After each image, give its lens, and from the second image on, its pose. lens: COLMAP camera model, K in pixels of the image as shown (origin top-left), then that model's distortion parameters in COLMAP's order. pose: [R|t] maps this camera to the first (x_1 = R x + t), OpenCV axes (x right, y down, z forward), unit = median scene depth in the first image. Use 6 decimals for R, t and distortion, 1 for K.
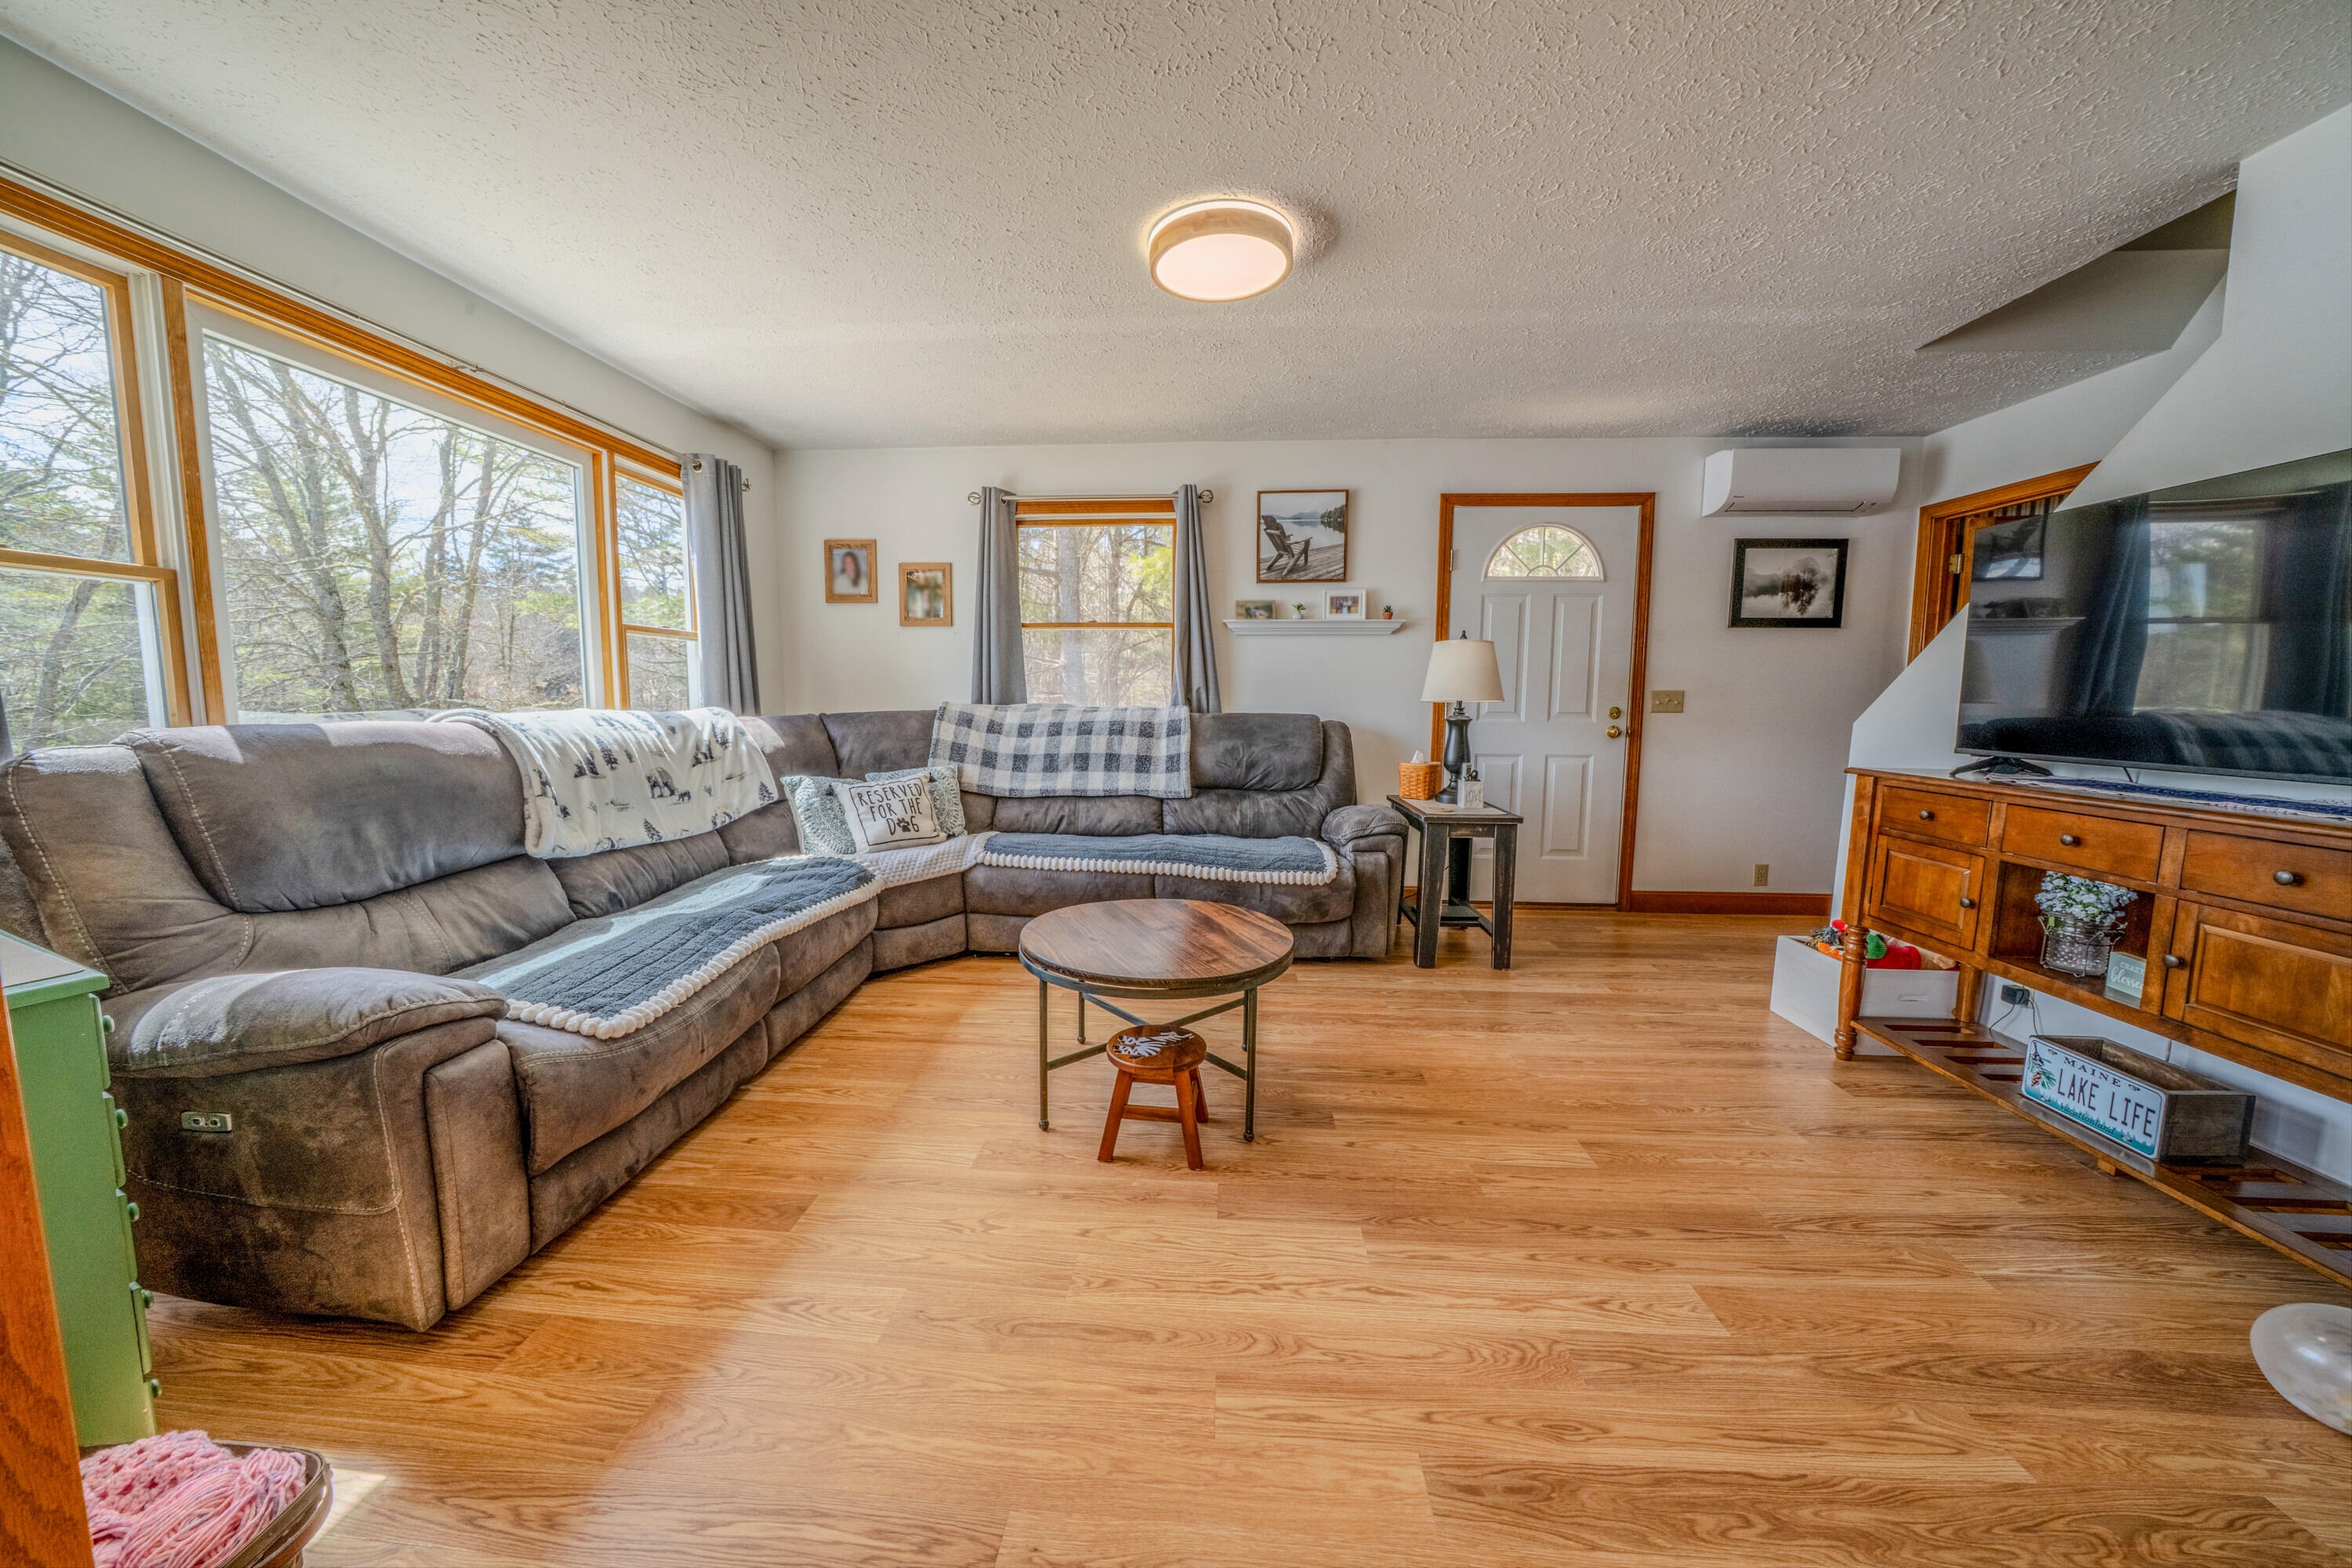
lens RADIAL K [[822.4, 0, 1164.1], [0, 822.4, 783.1], [0, 0, 1]] dist [-0.020097, 0.000994]
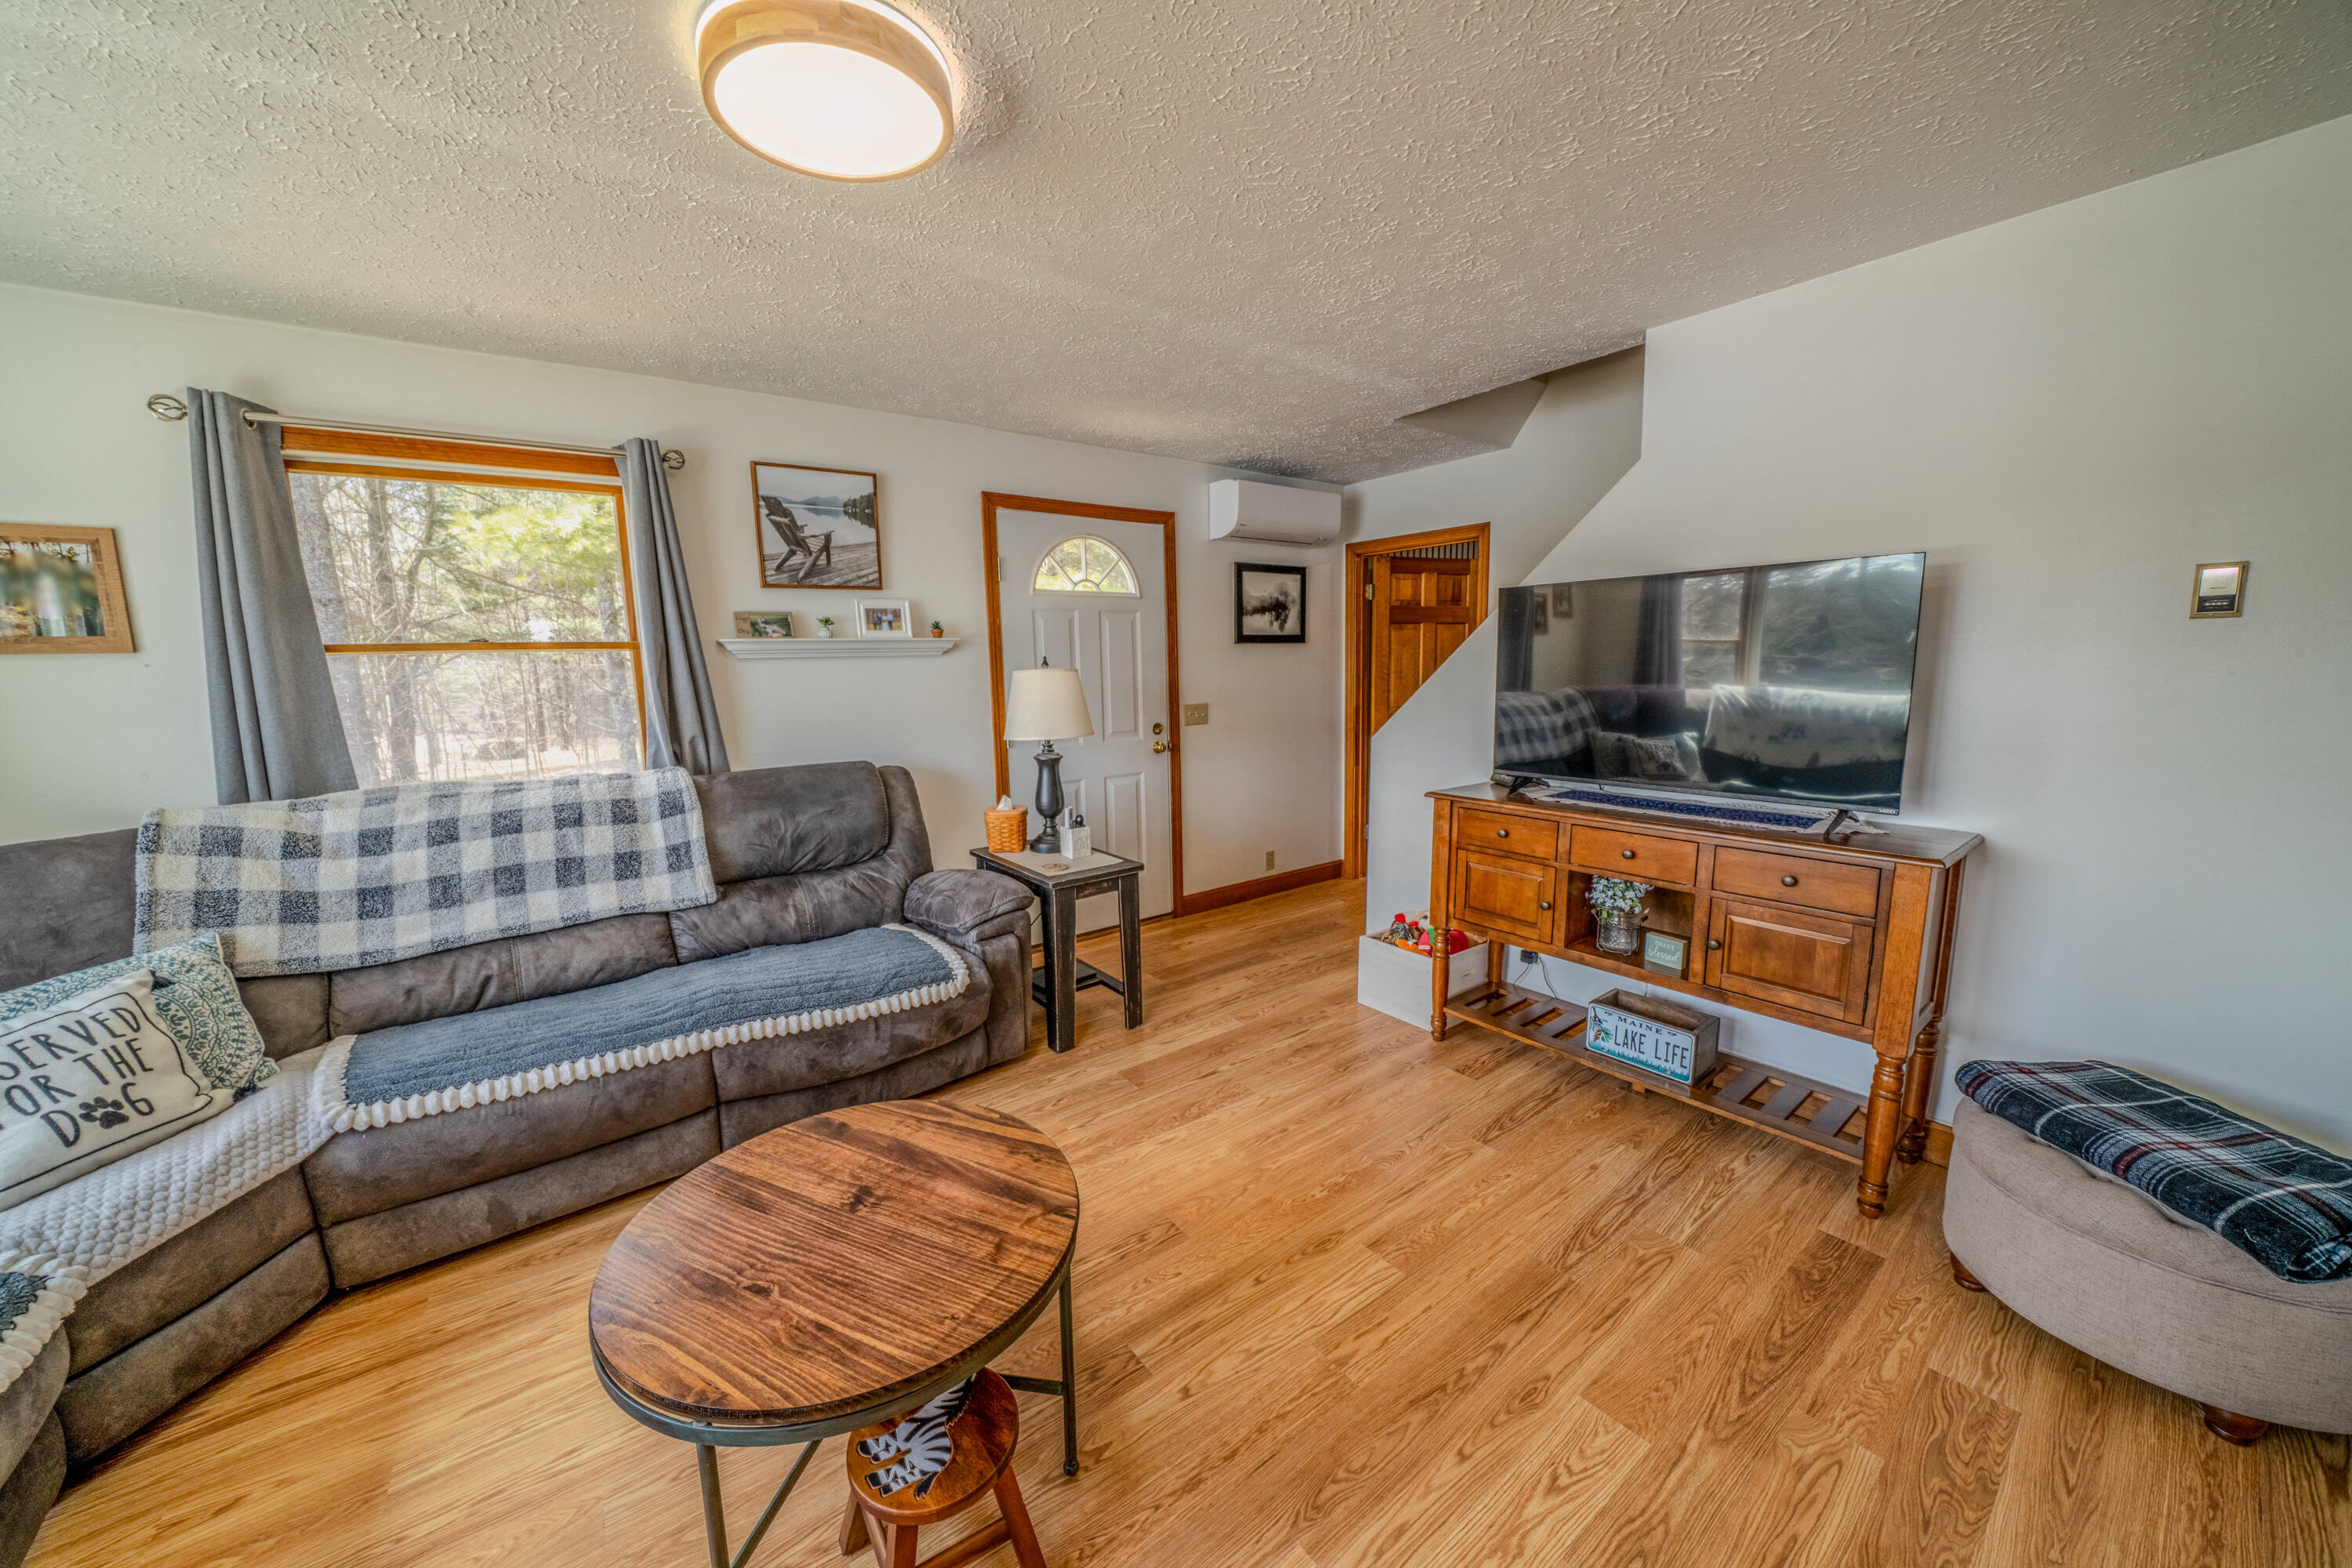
lens RADIAL K [[822.4, 0, 1170.3], [0, 822.4, 785.0], [0, 0, 1]] dist [-0.020097, 0.000994]
pose [[0.759853, -0.116215, 0.639623, -0.113348], [0.095153, 0.993177, 0.067414, -0.096739], [-0.643094, 0.009637, 0.765727, 0.241566]]
